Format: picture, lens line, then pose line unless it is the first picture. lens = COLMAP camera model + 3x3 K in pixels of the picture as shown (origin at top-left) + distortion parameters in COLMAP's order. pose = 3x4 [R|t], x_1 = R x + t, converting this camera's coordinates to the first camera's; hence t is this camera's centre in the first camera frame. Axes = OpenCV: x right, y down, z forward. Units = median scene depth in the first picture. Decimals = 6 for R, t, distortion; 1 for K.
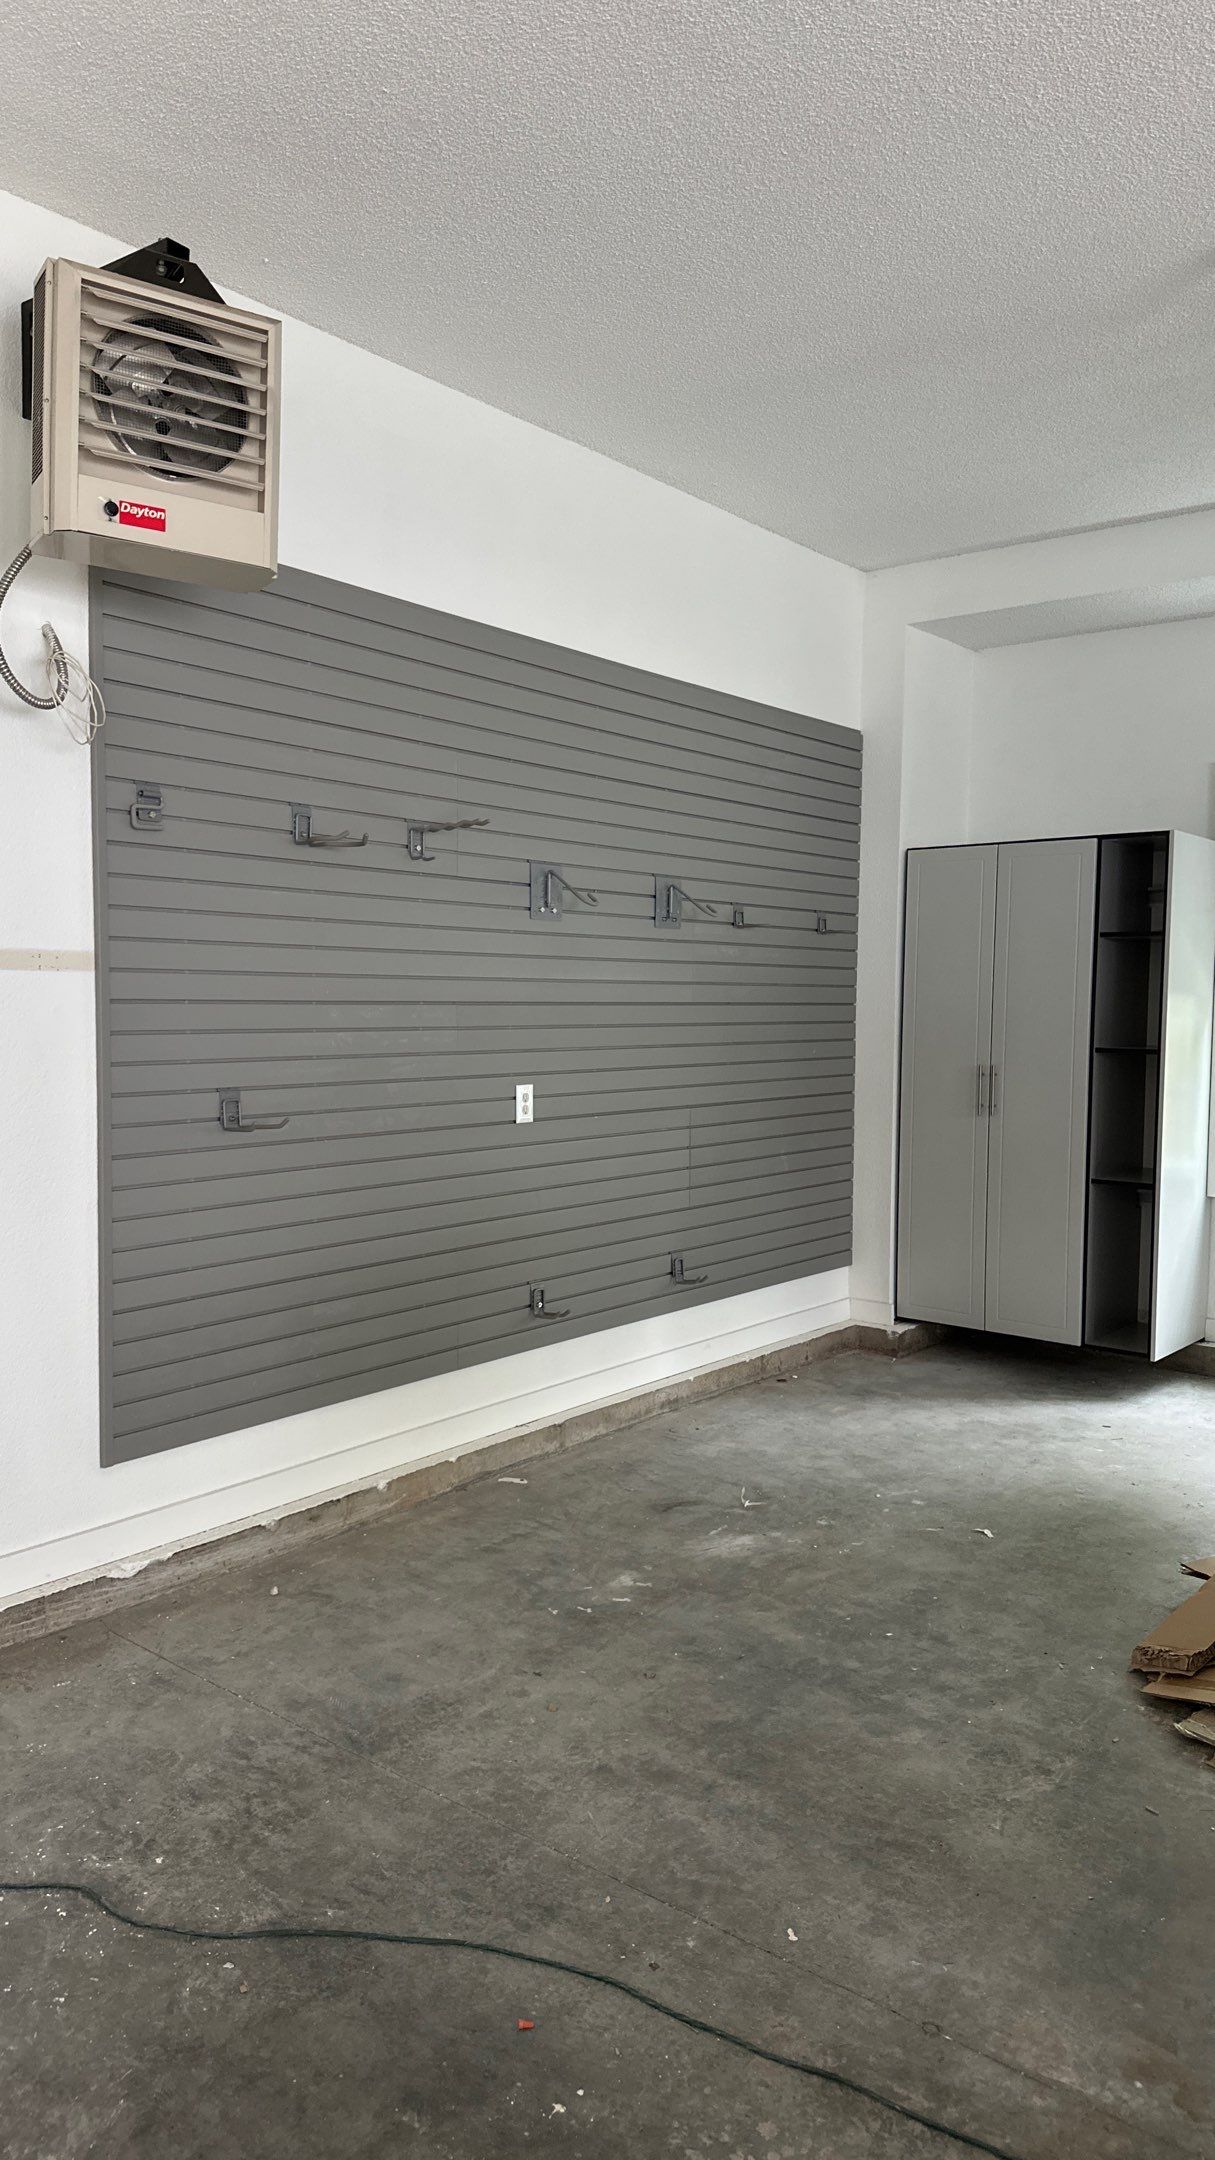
lens RADIAL K [[1476.3, 0, 558.1], [0, 1476.3, 1092.2], [0, 0, 1]] dist [0.049485, -0.071531]
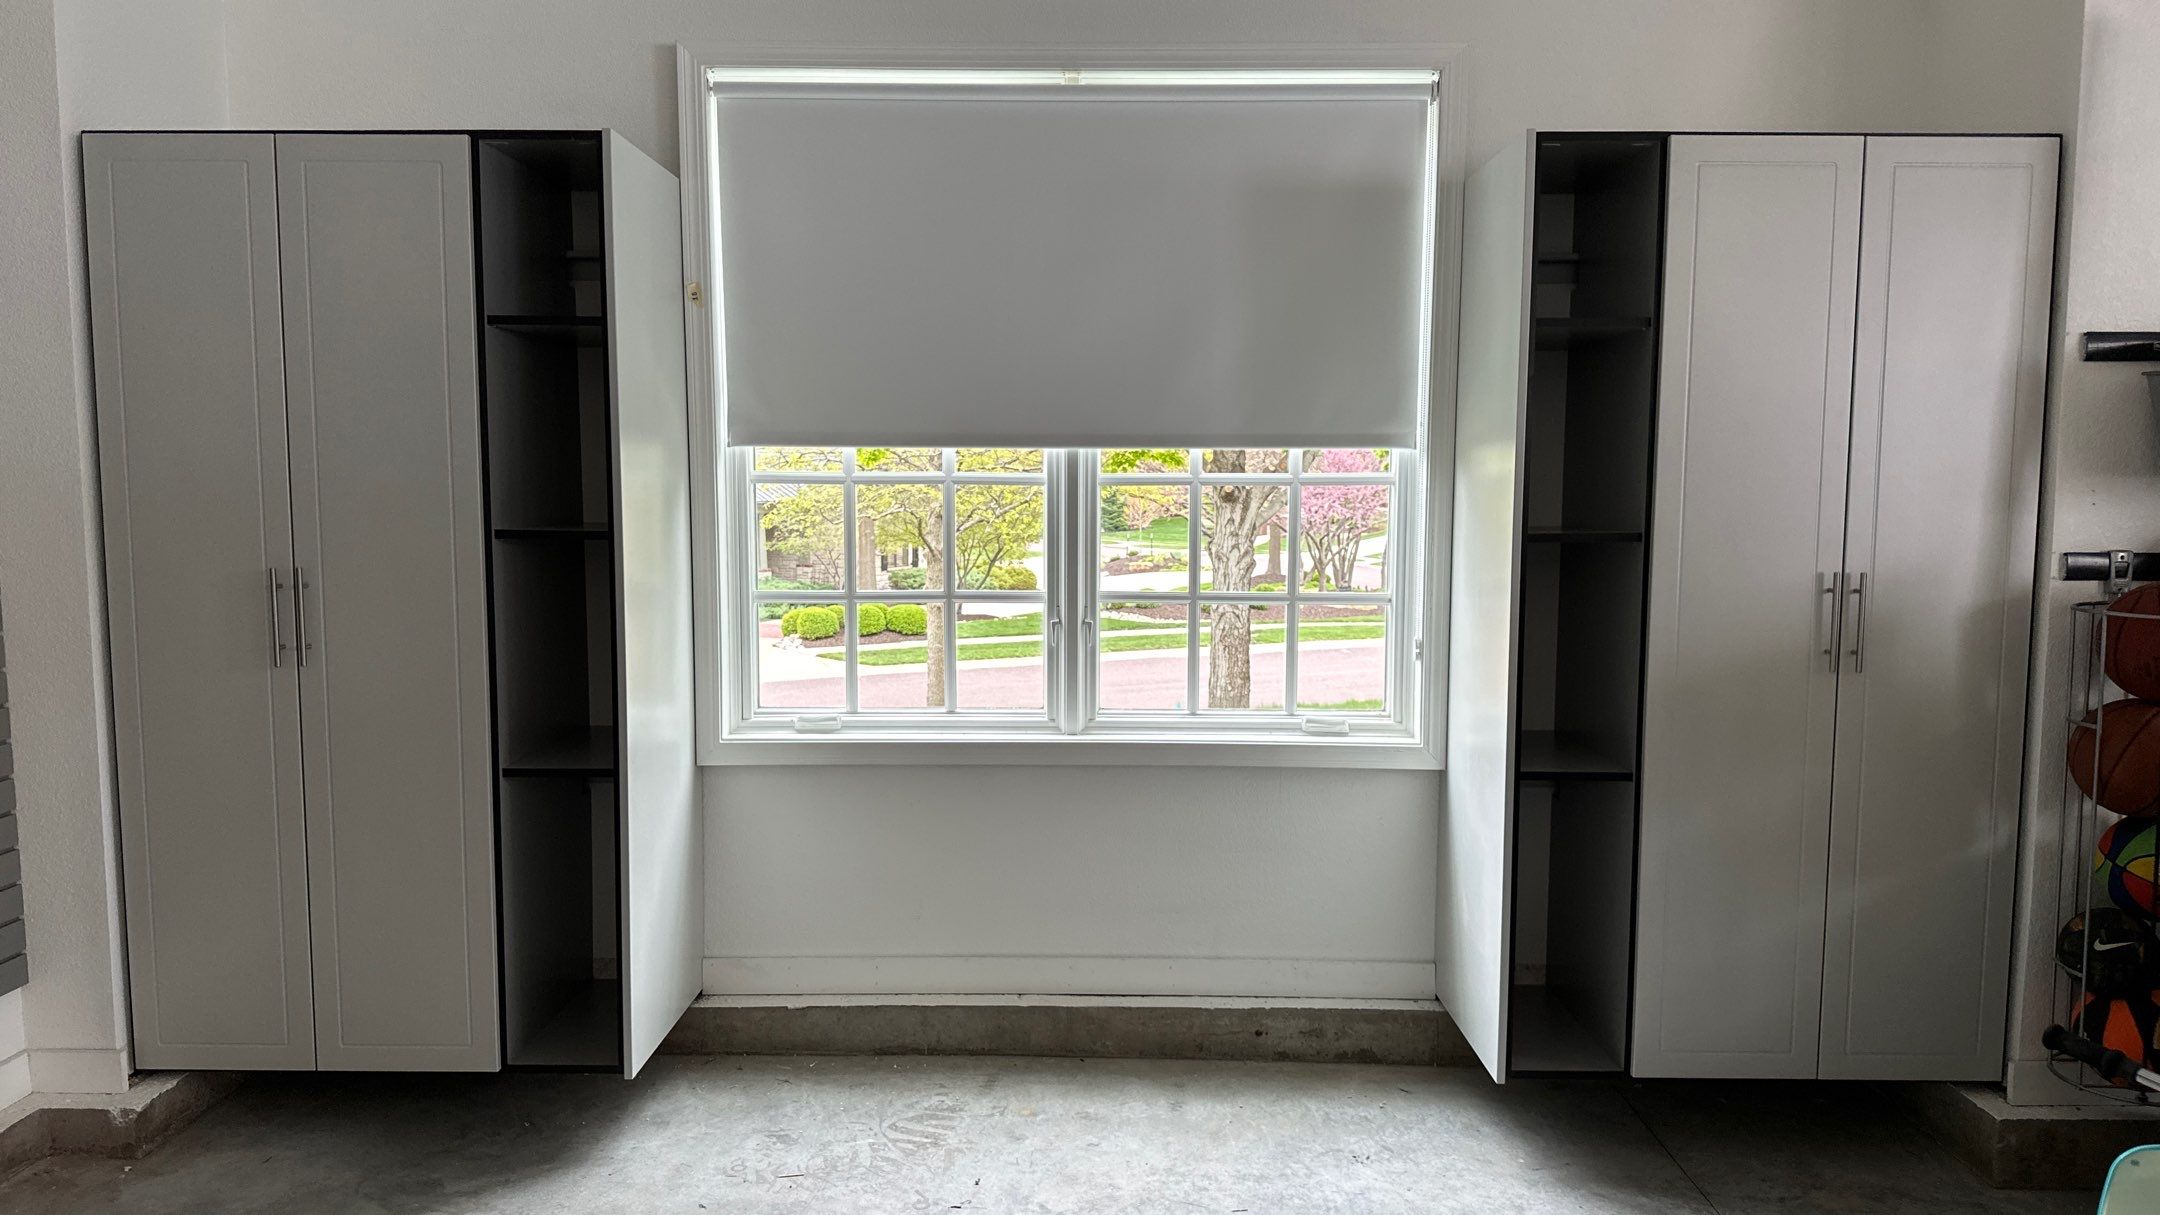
lens RADIAL K [[1477.6, 0, 1082.9], [0, 1477.6, 616.5], [0, 0, 1]] dist [0.051081, -0.072627]
pose [[0.763126, -0.065932, 0.642878, 0.228077], [0.041722, 0.997733, 0.052800, -0.023683], [-0.644902, -0.013471, 0.764146, 0.581883]]
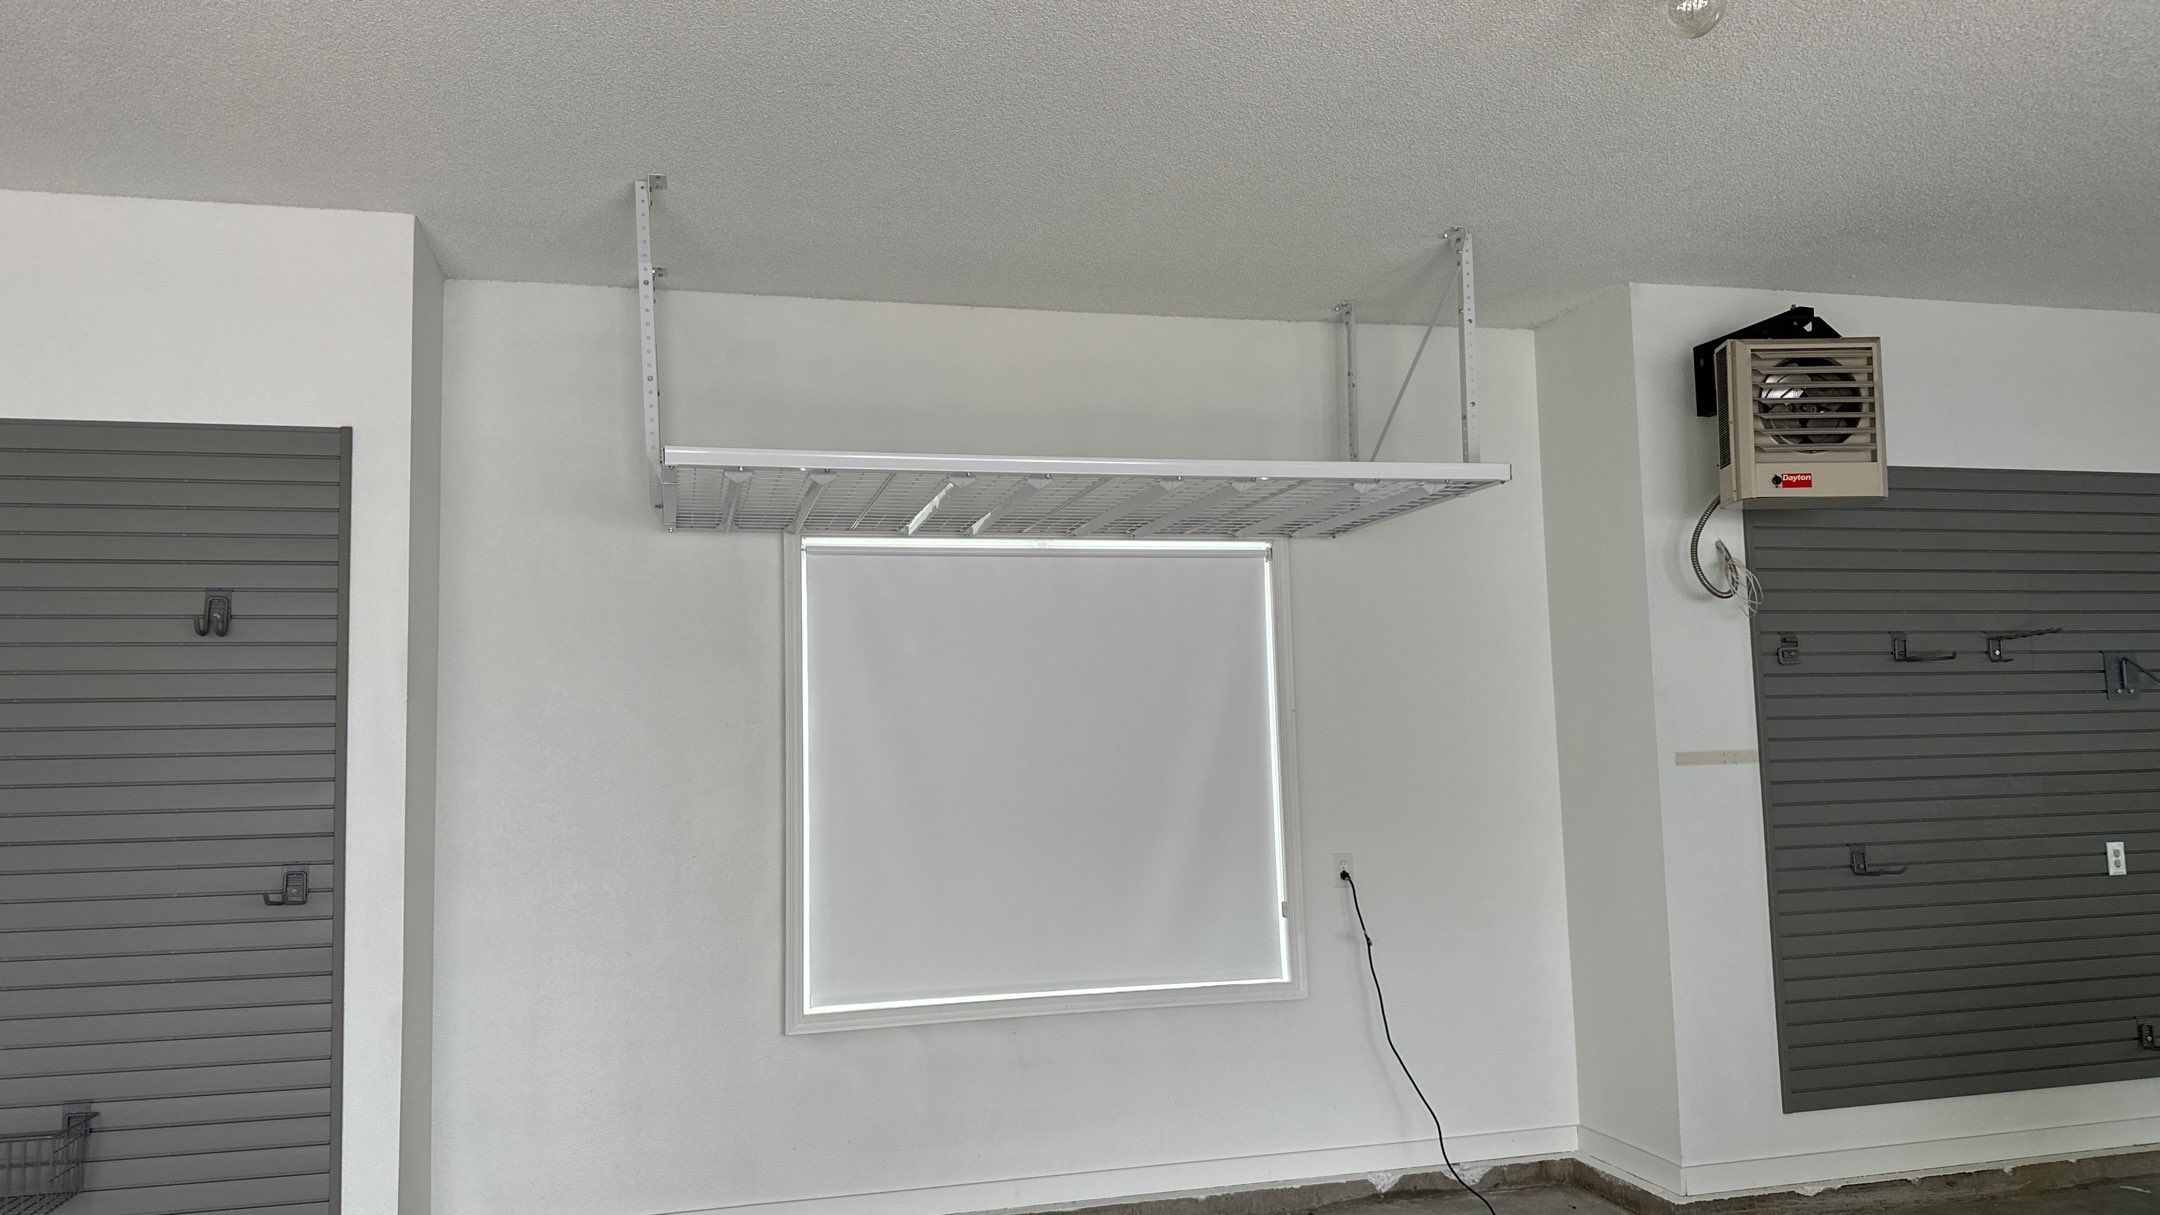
lens RADIAL K [[1561.3, 0, 1078.8], [0, 1561.3, 643.3], [0, 0, 1]] dist [0.024726, -0.048710]
pose [[0.821374, -0.084166, -0.564146, 0.015897], [-0.001312, 0.988772, -0.149426, 0.027362], [0.570389, 0.123475, 0.812041, -0.527636]]
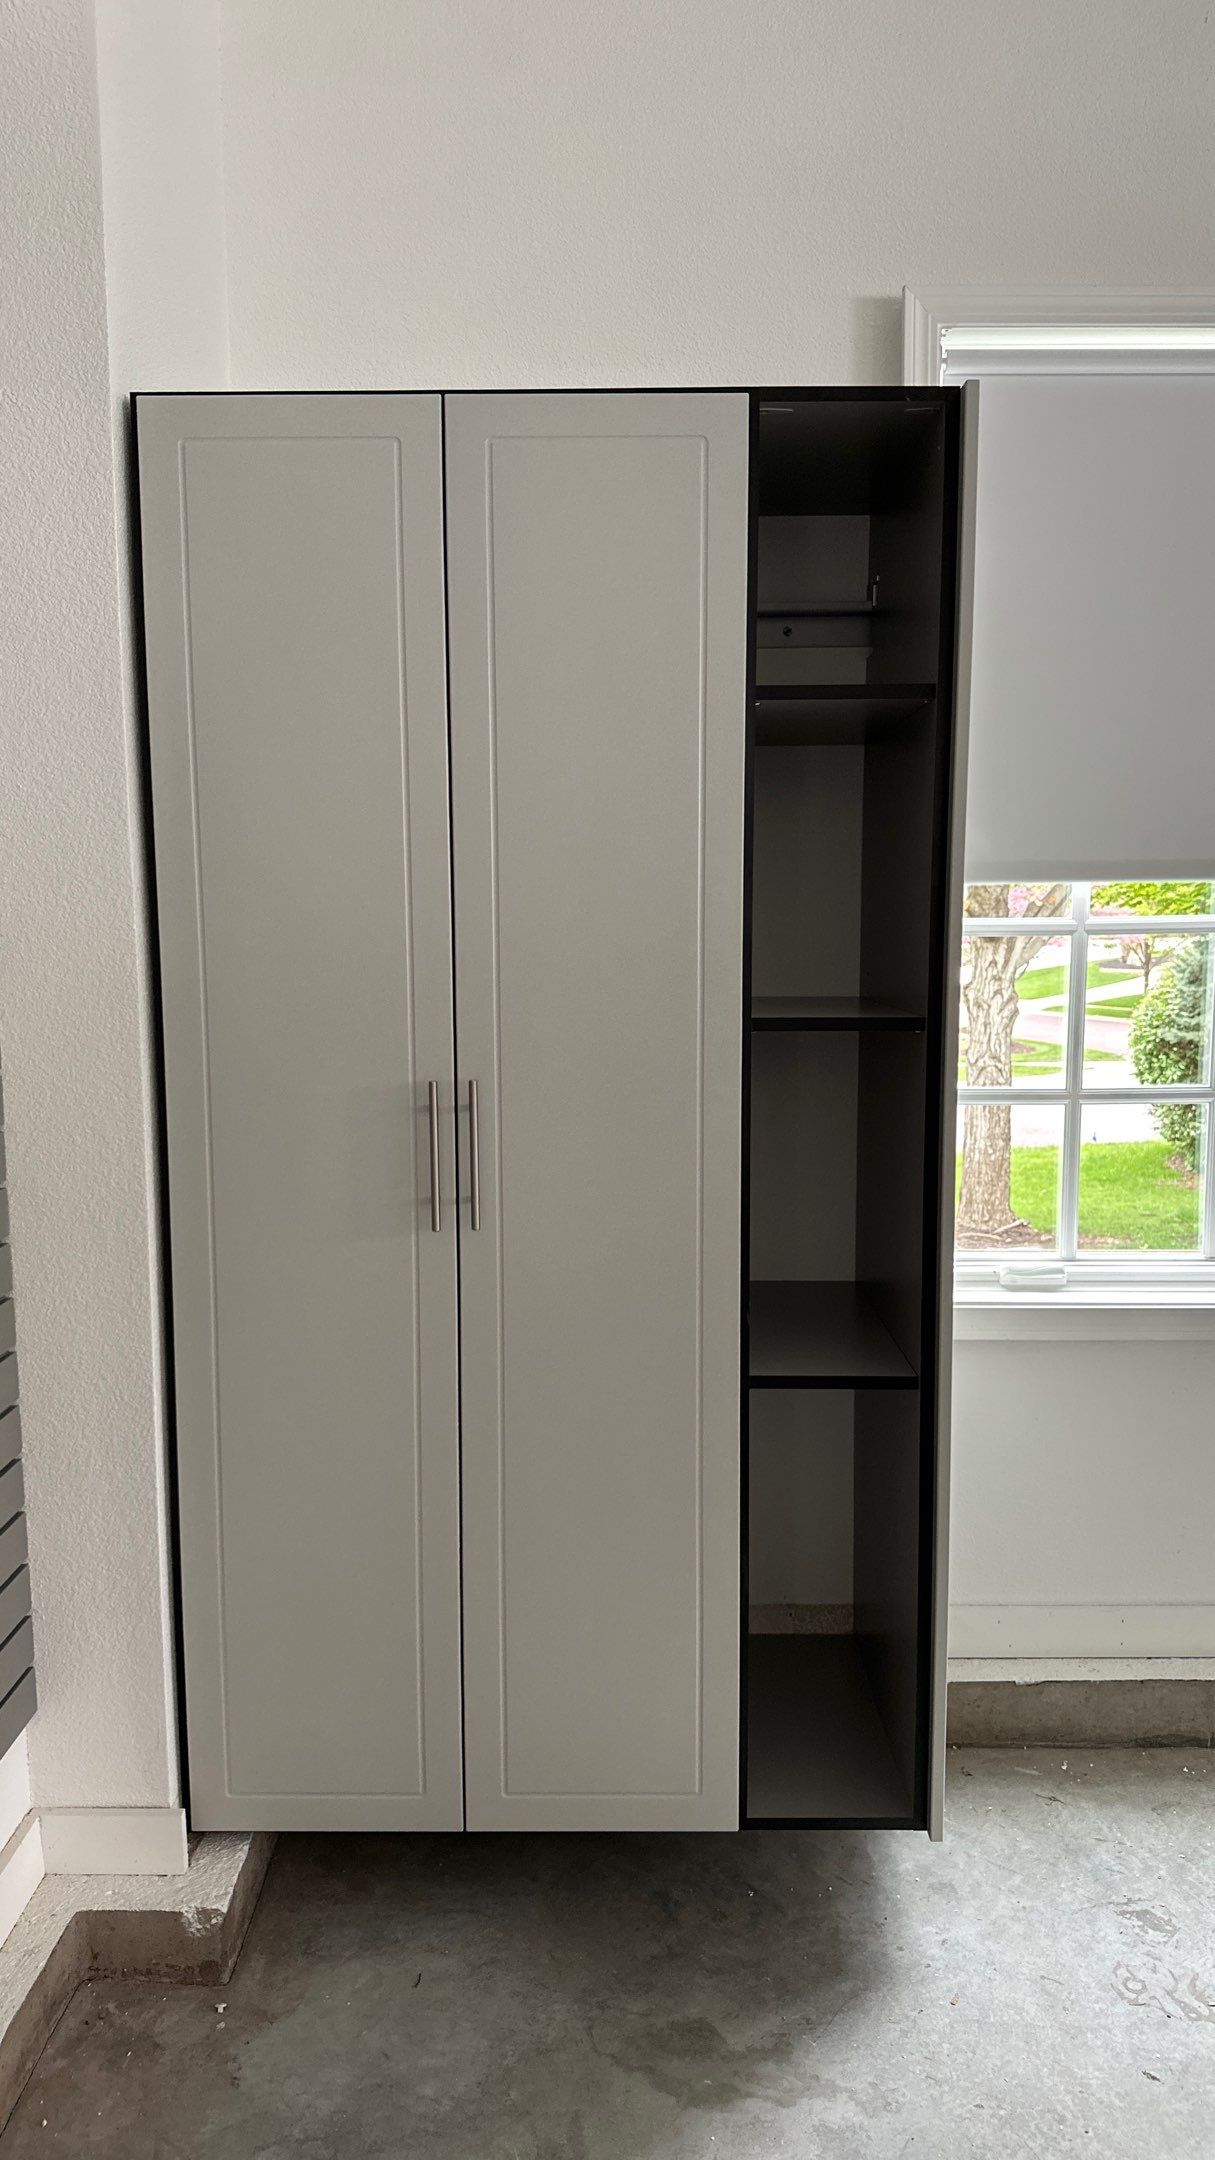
lens RADIAL K [[1494.8, 0, 609.2], [0, 1494.8, 1087.7], [0, 0, 1]] dist [0.038942, -0.070608]
pose [[0.760869, -0.086204, 0.643154, 0.137430], [0.048315, 0.995912, 0.076328, -0.055431], [-0.647104, -0.027001, 0.761923, 0.983005]]
